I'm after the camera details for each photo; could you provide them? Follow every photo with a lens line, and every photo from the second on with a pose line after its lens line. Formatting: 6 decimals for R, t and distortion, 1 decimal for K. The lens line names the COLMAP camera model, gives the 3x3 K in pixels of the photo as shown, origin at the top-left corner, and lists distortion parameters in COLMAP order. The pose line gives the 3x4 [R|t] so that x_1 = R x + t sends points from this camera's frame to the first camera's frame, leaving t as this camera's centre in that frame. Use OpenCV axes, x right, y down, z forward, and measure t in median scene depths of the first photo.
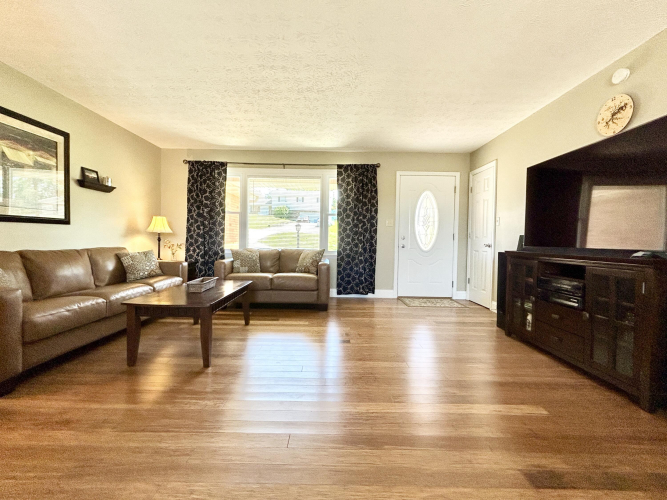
lens RADIAL K [[284.8, 0, 330.3], [0, 284.8, 252.3], [0, 0, 1]] dist [-0.002820, 0.001806]
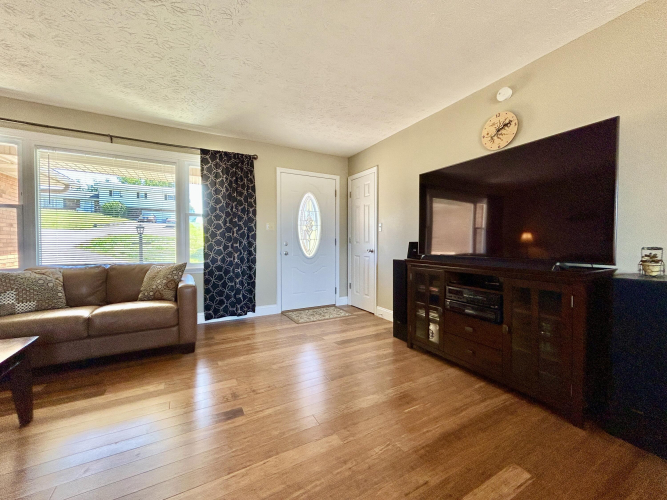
lens RADIAL K [[284.8, 0, 341.2], [0, 284.8, 251.4], [0, 0, 1]] dist [-0.002820, 0.001806]
pose [[0.876682, -0.027602, 0.480278, -0.021170], [0.032756, 0.999461, -0.002350, -0.024957], [-0.479954, 0.017792, 0.877113, 0.184774]]
